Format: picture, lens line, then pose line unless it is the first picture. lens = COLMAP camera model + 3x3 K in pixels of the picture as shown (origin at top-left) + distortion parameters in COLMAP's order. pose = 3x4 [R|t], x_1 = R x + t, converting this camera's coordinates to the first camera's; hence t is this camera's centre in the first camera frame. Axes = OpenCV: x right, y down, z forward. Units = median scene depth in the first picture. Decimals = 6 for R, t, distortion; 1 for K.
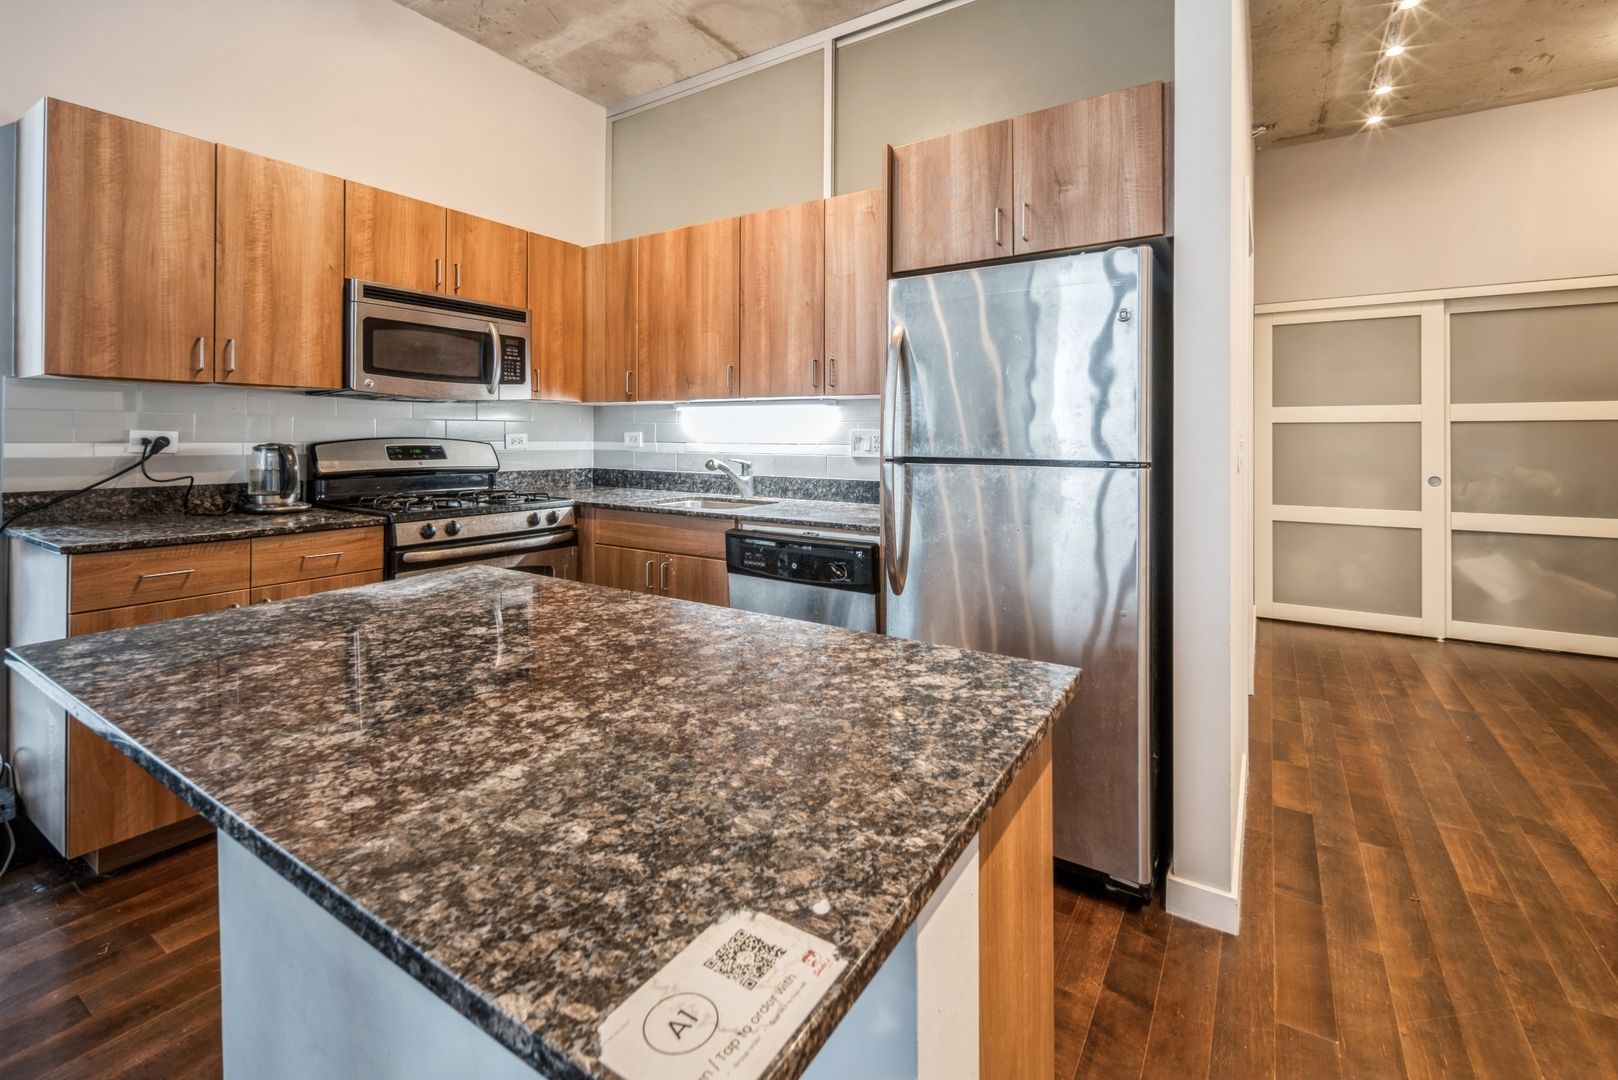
lens RADIAL K [[699.8, 0, 817.3], [0, 699.8, 433.5], [0, 0, 1]] dist [0.004725, -0.000474]
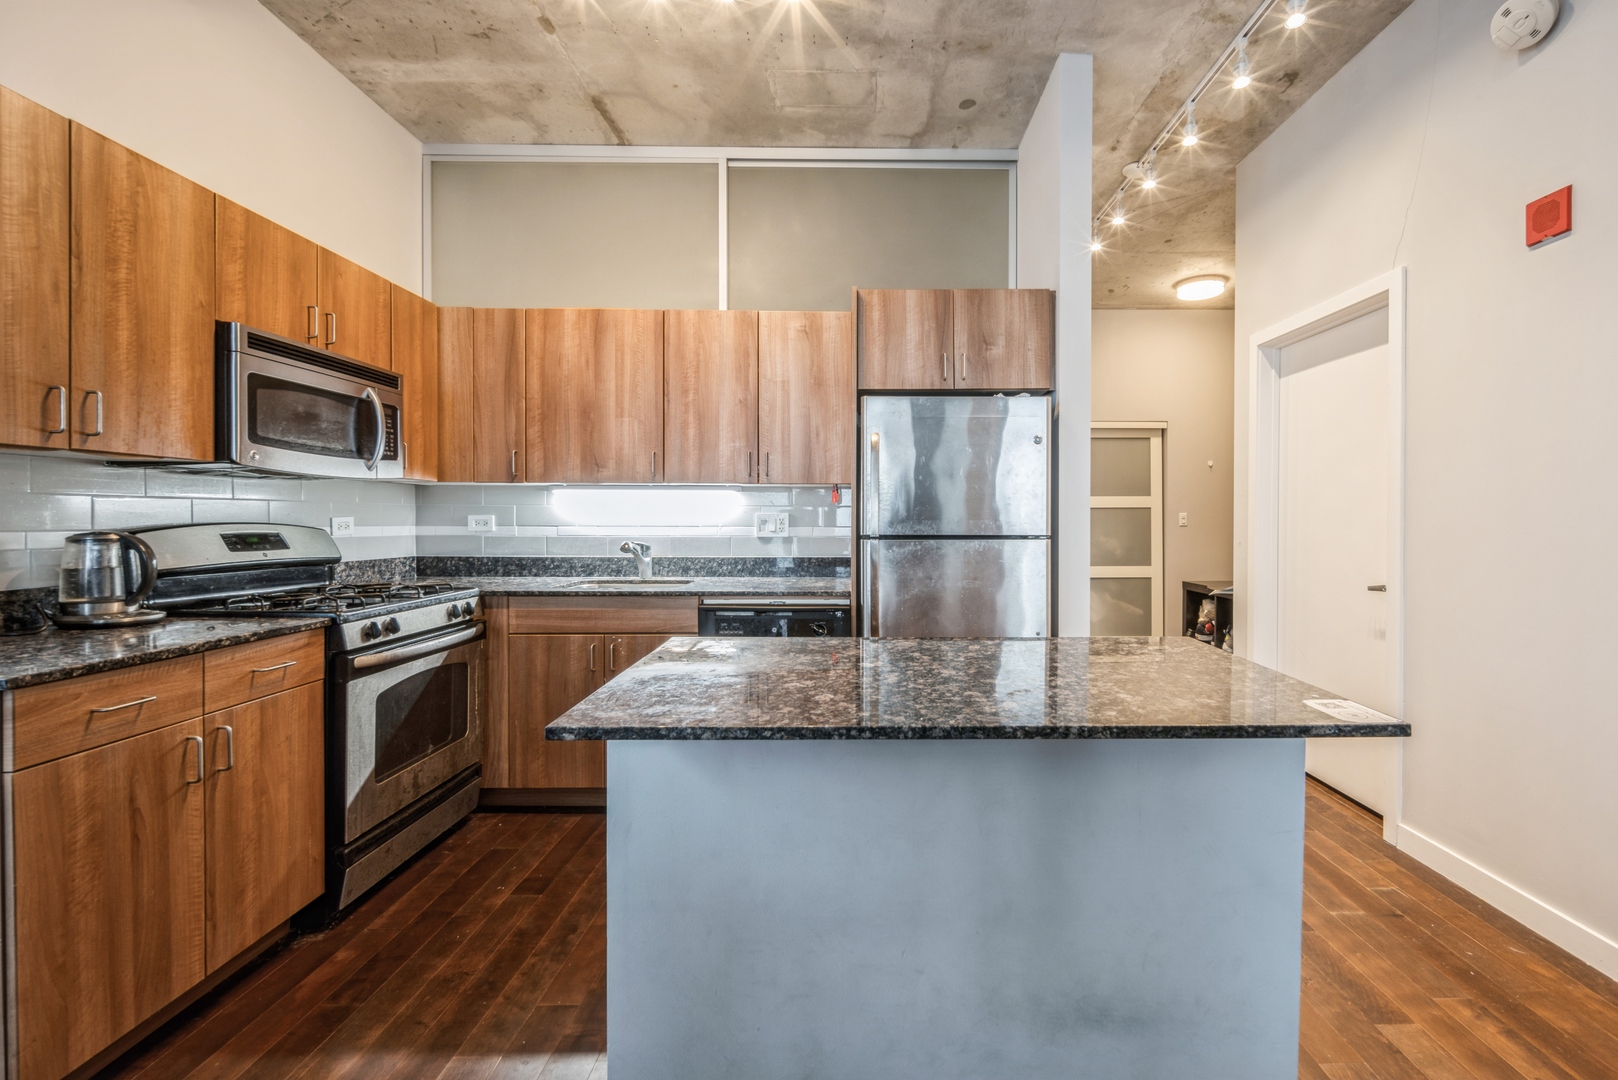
lens RADIAL K [[699.8, 0, 859.8], [0, 699.8, 521.7], [0, 0, 1]] dist [0.004725, -0.000474]
pose [[0.837680, -0.005915, 0.546129, -0.467973], [0.000046, 0.999942, 0.010761, -0.004276], [-0.546161, -0.008989, 0.837632, -0.047557]]
